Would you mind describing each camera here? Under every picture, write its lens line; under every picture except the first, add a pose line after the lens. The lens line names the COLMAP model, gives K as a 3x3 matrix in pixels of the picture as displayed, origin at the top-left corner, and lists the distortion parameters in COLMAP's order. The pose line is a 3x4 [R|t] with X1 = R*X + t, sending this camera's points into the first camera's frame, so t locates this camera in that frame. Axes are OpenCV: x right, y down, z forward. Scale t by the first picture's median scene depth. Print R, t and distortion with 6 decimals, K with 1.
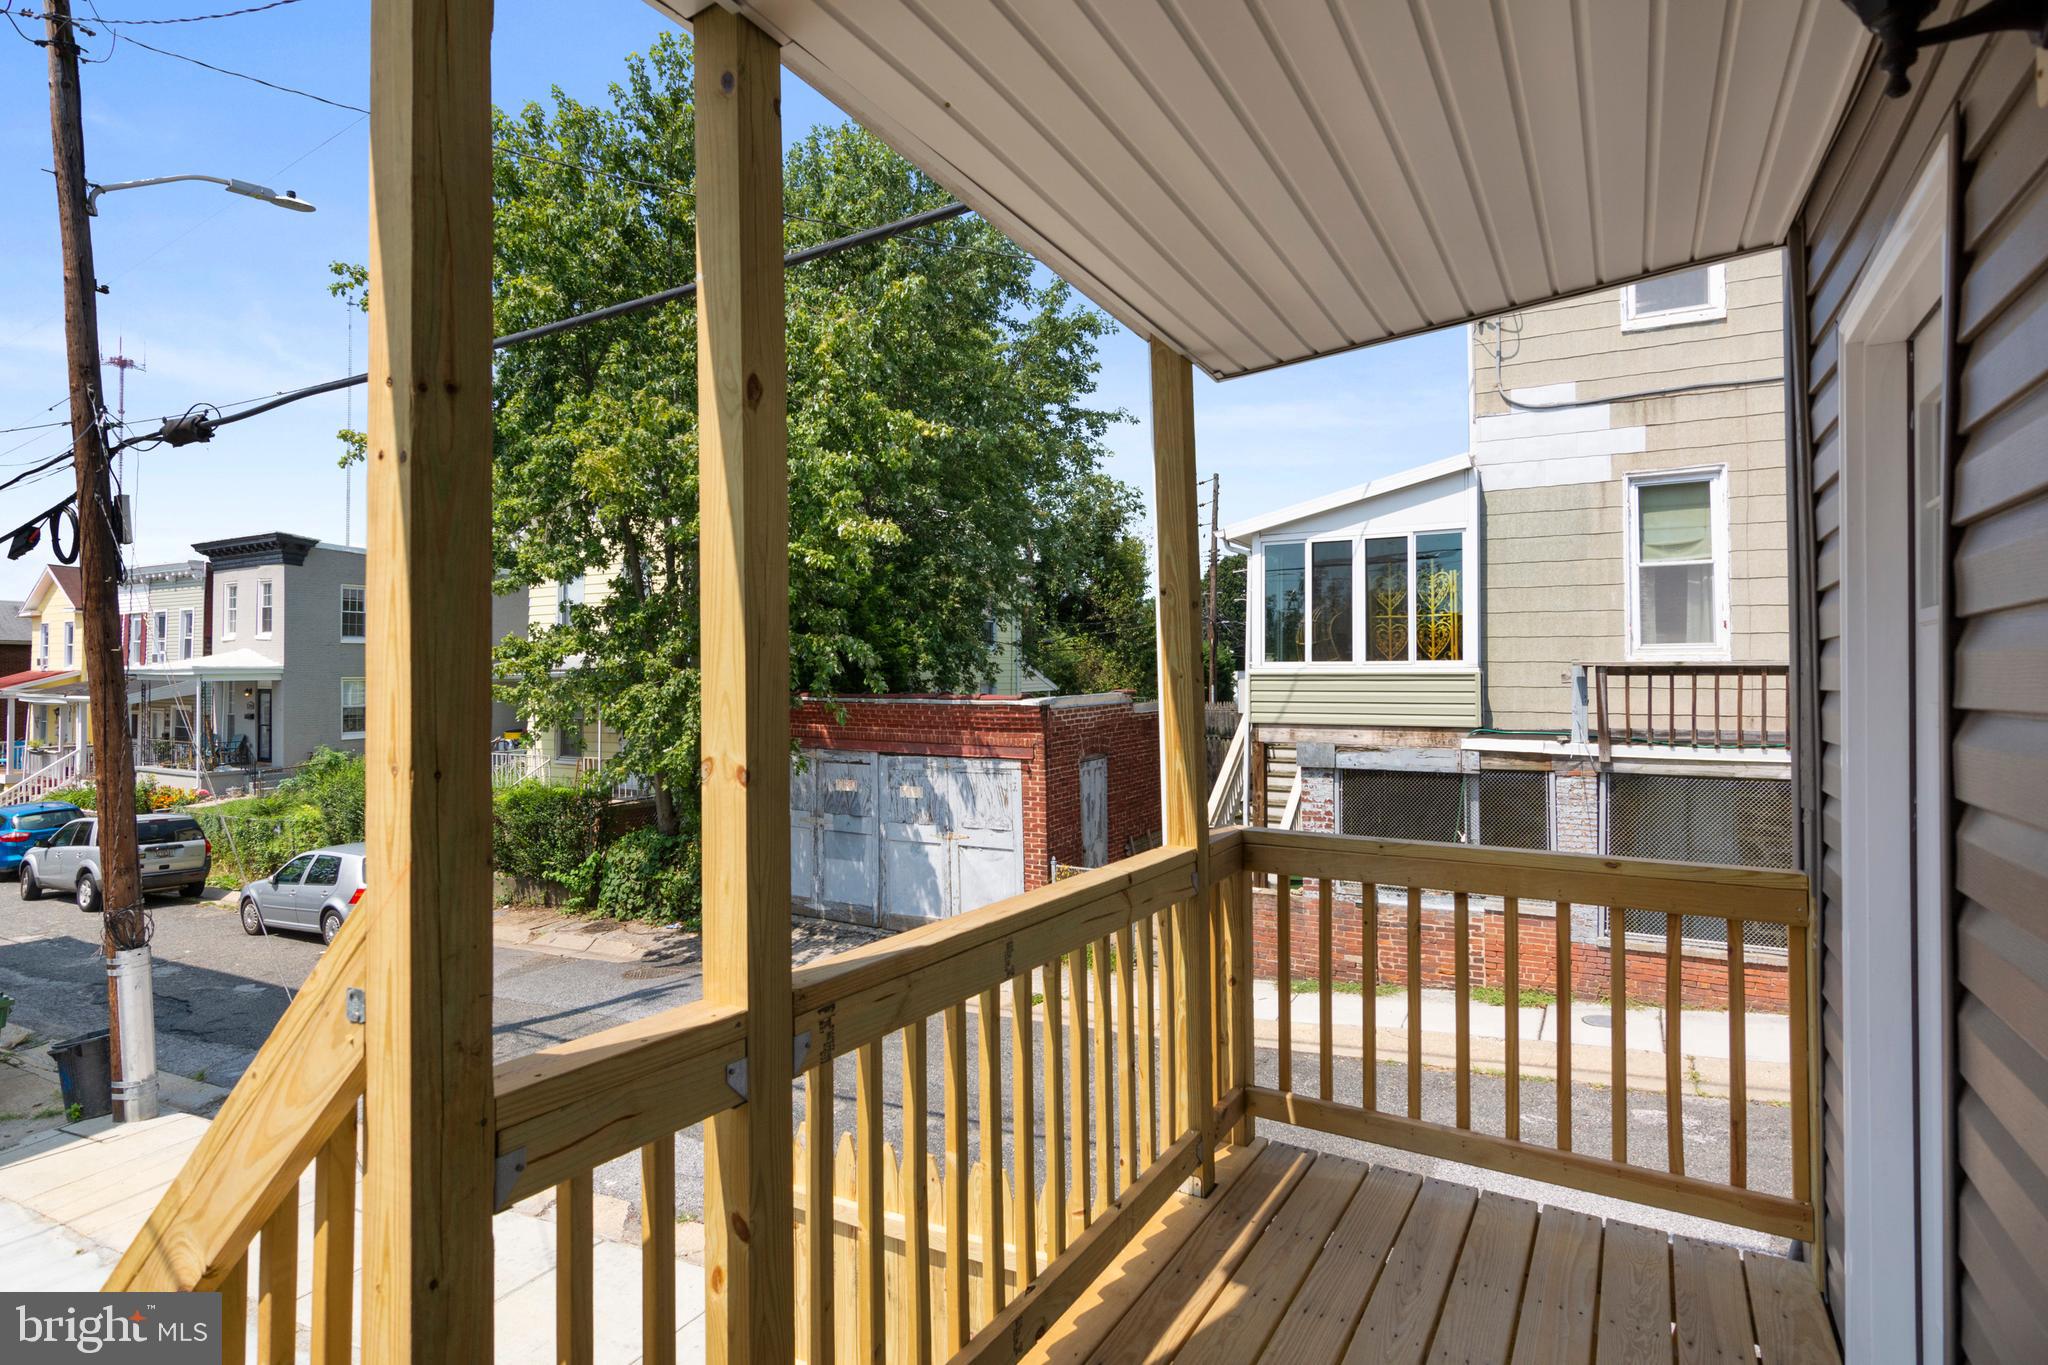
lens RADIAL K [[971.6, 0, 1031.3], [0, 971.6, 688.9], [0, 0, 1]] dist [0.002631, 0.000688]
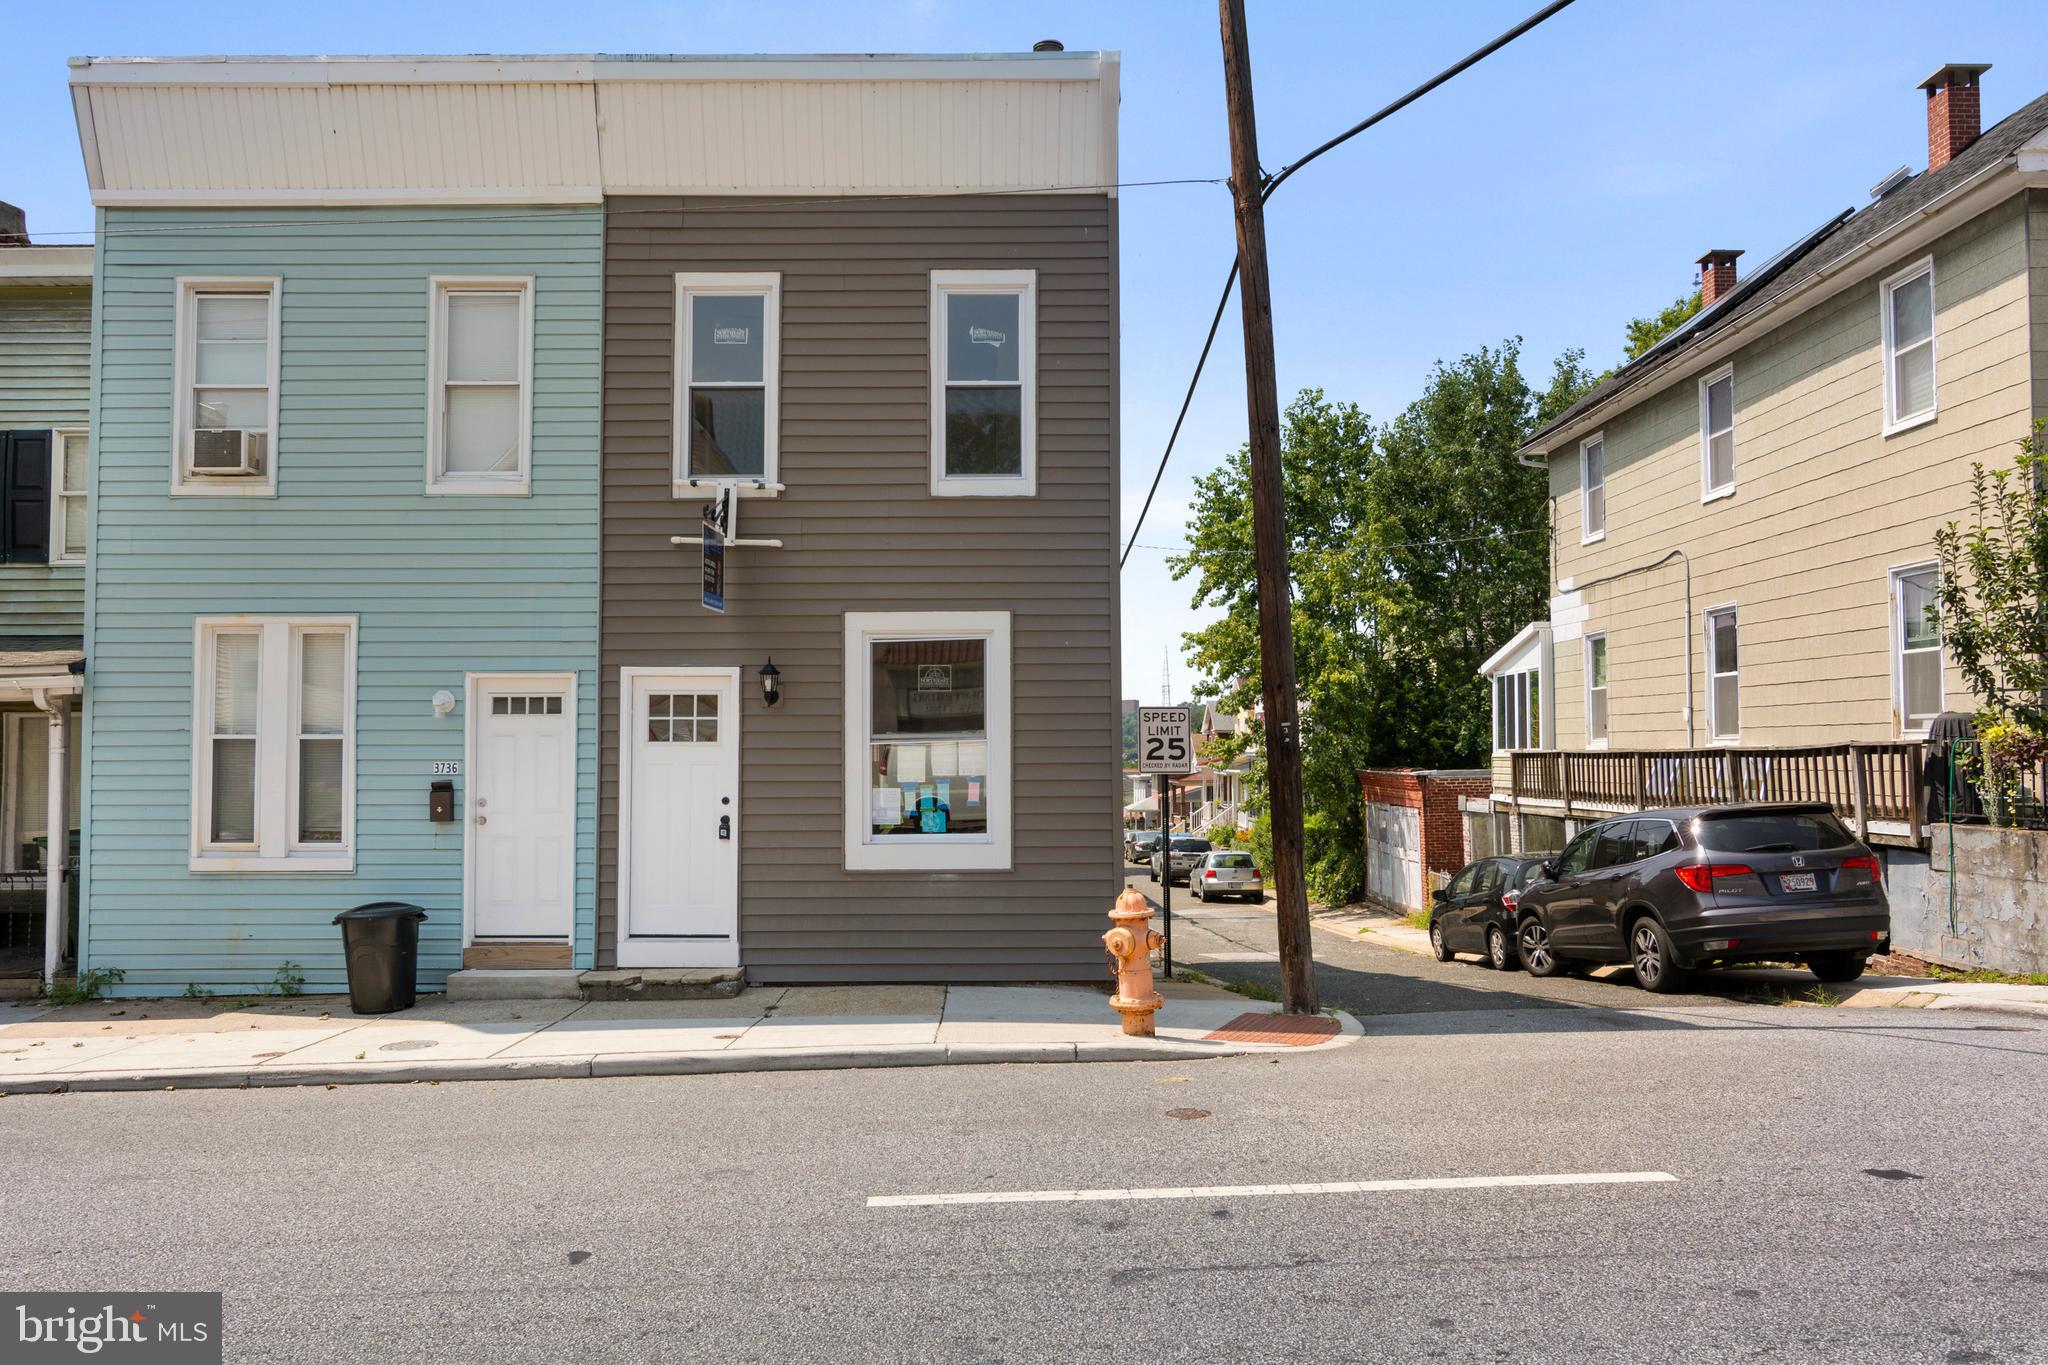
lens RADIAL K [[1442.1, 0, 1026.1], [0, 1442.1, 695.9], [0, 0, 1]] dist [-0.001543, 0.000410]
pose [[0.522960, -0.046332, -0.851097, 2.065197], [0.012569, 0.998832, -0.046652, -0.013733], [0.852265, 0.013700, 0.522931, -1.004588]]
